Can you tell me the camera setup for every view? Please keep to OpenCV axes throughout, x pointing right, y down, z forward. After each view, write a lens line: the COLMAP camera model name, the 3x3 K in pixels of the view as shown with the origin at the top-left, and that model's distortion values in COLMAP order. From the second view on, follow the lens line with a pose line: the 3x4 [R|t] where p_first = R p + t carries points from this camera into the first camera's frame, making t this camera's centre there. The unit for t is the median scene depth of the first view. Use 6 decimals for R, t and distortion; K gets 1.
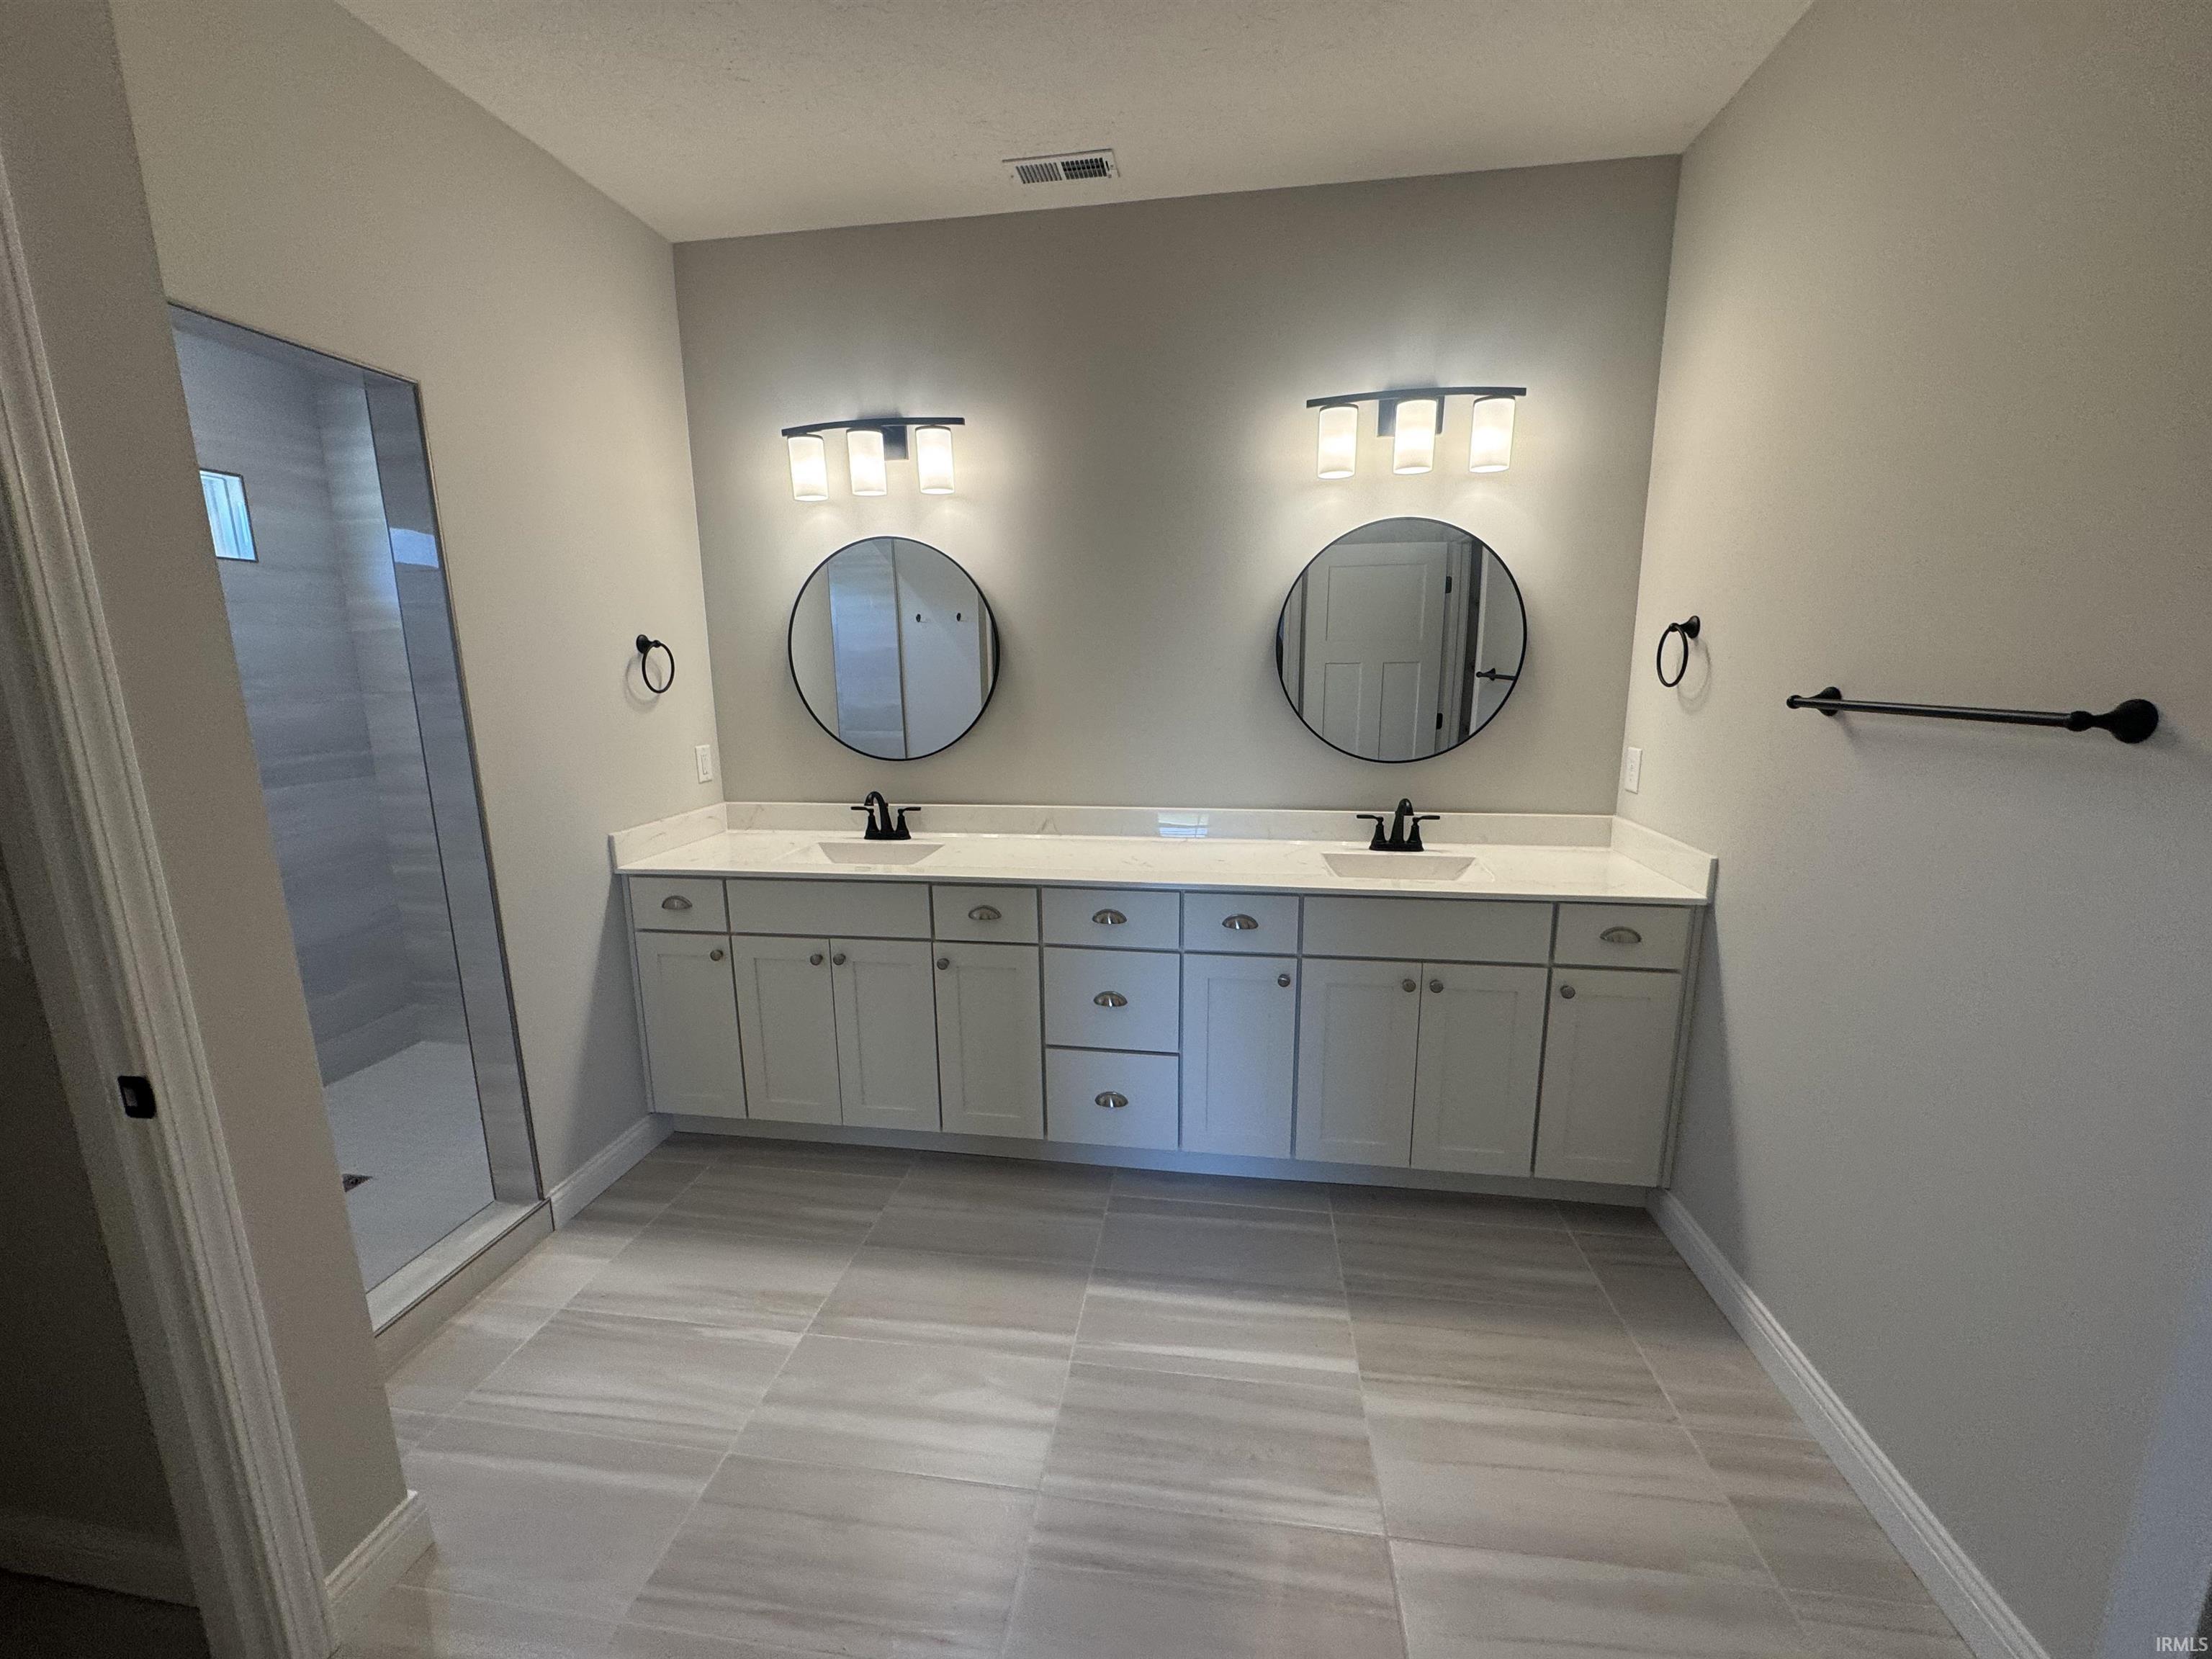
lens RADIAL K [[874.3, 0, 1100.2], [0, 874.3, 831.8], [0, 0, 1]] dist [-0.004043, 0.000894]
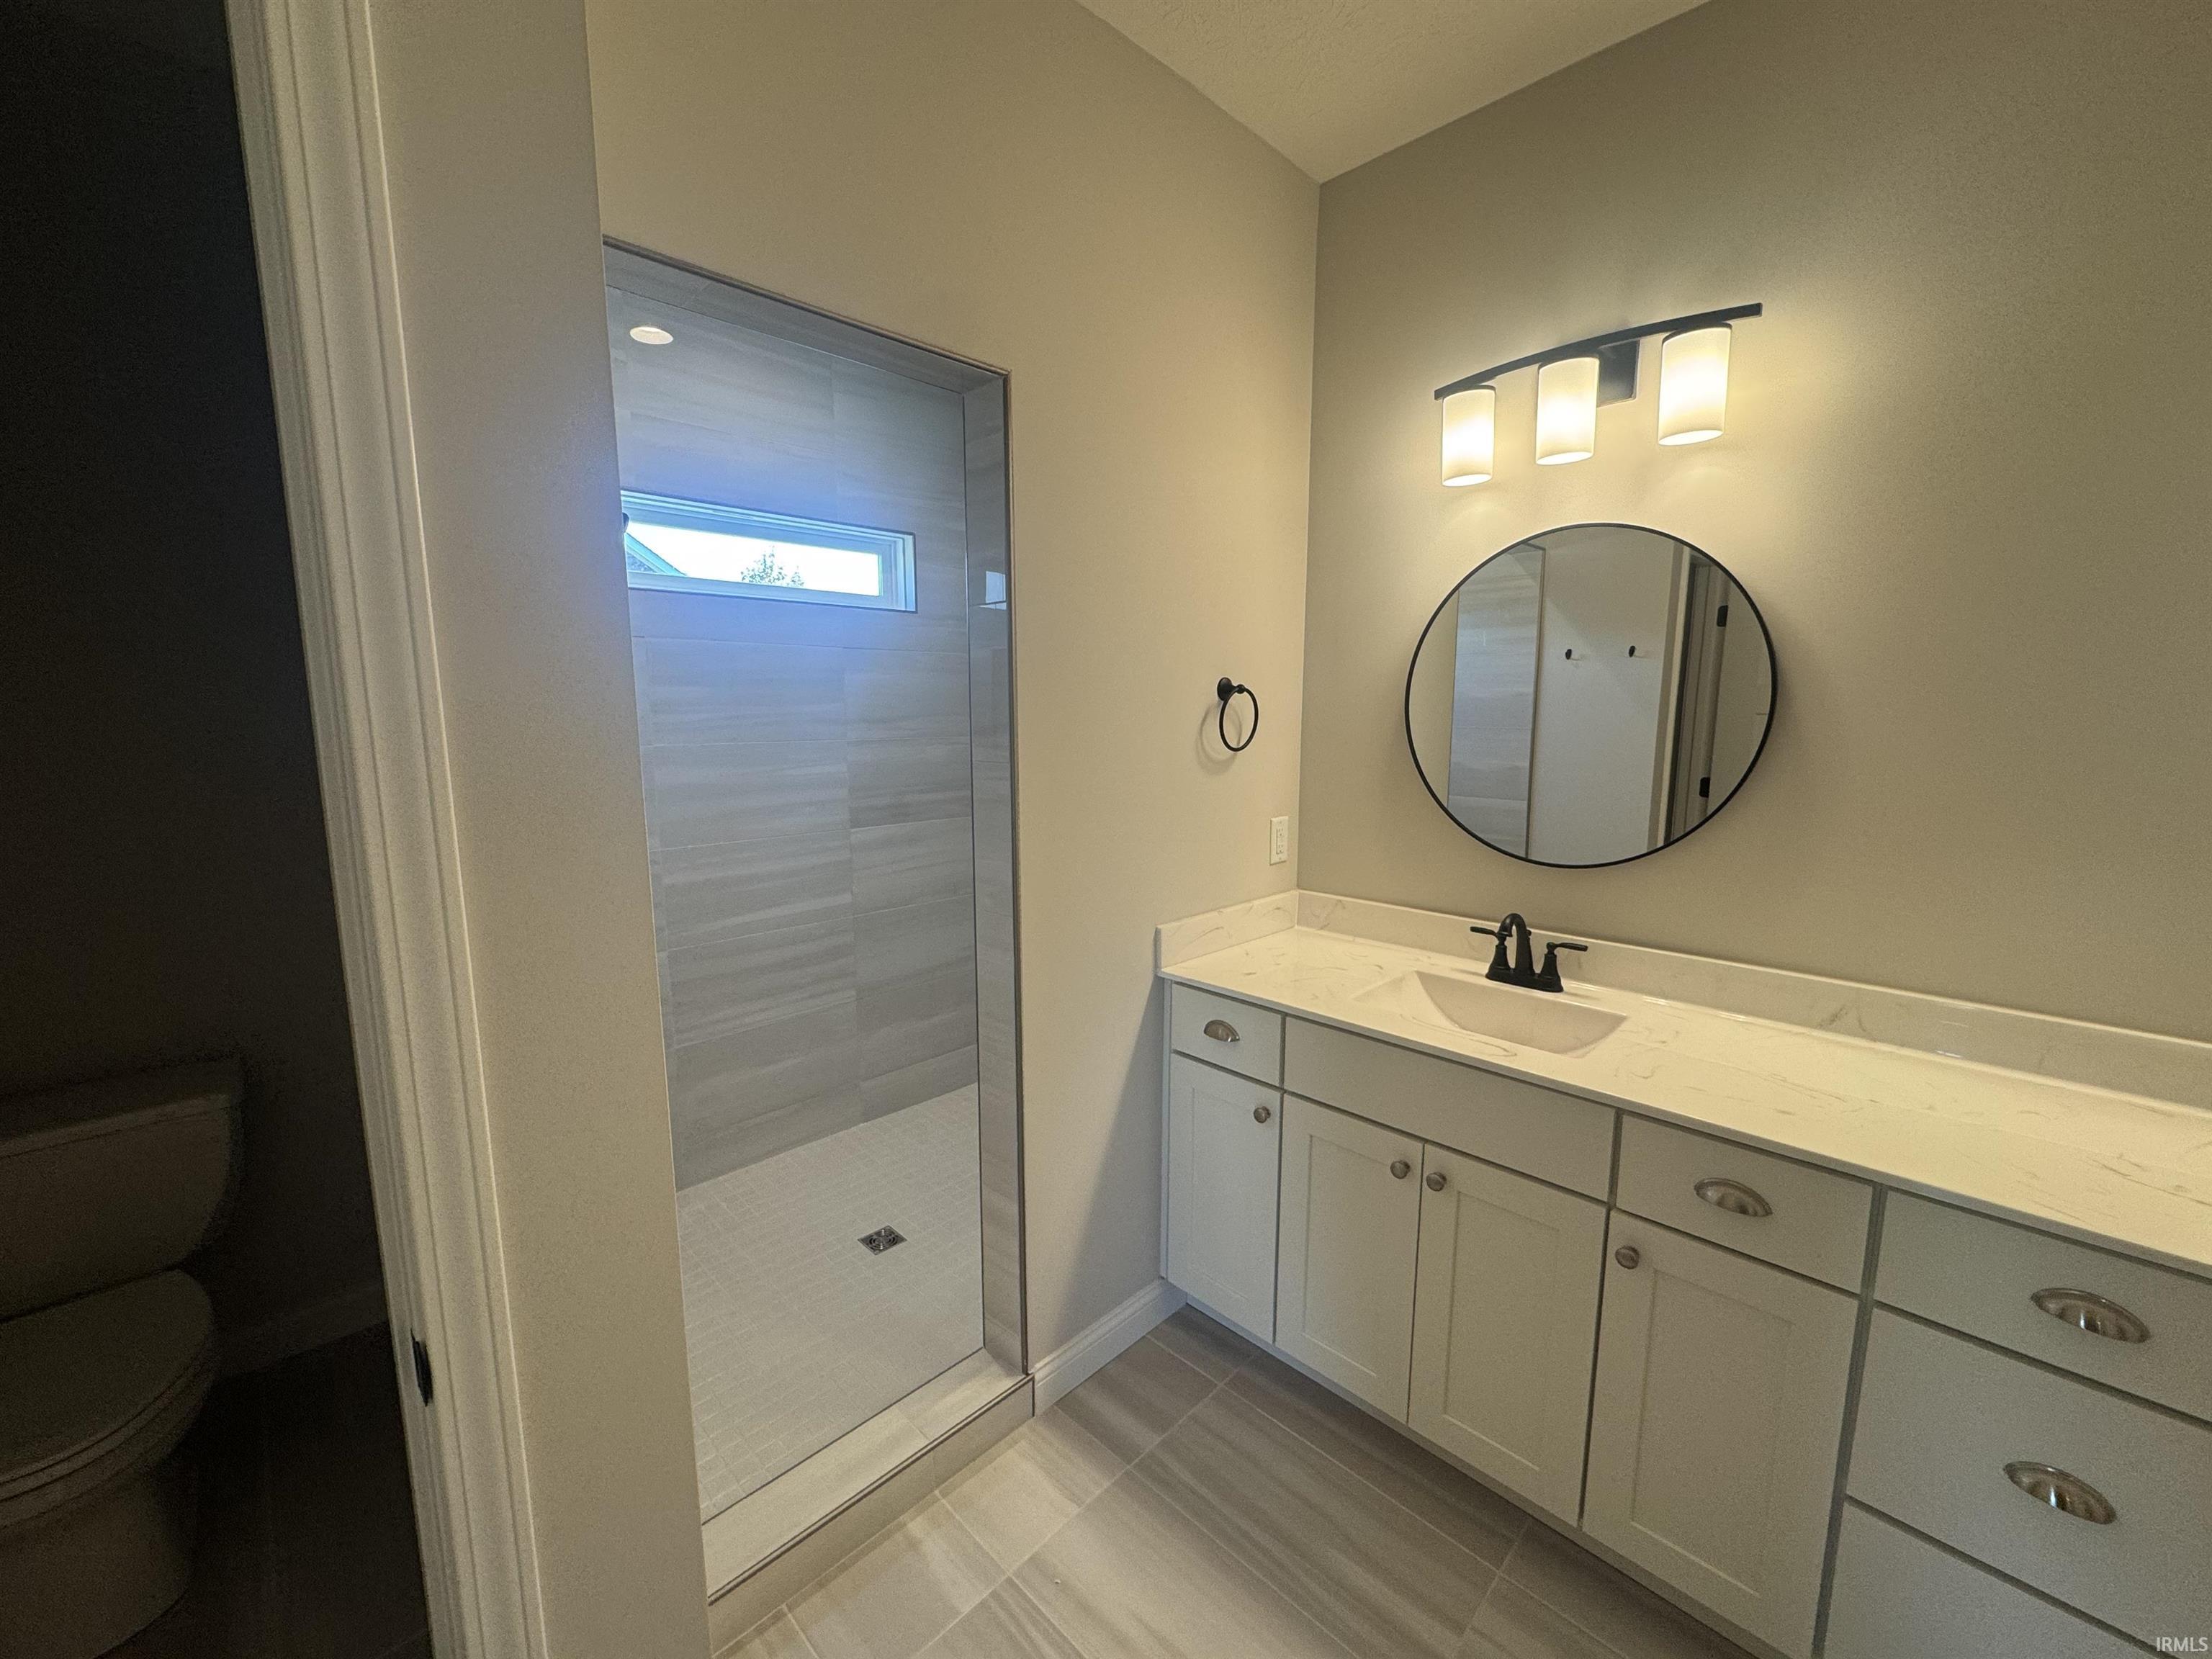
lens RADIAL K [[874.3, 0, 1111.2], [0, 874.3, 835.4], [0, 0, 1]] dist [-0.004043, 0.000894]
pose [[0.811418, 0.096109, -0.576510, -0.139576], [-0.121736, 0.992545, -0.005874, -0.067136], [0.571648, 0.074948, 0.817069, 0.307556]]
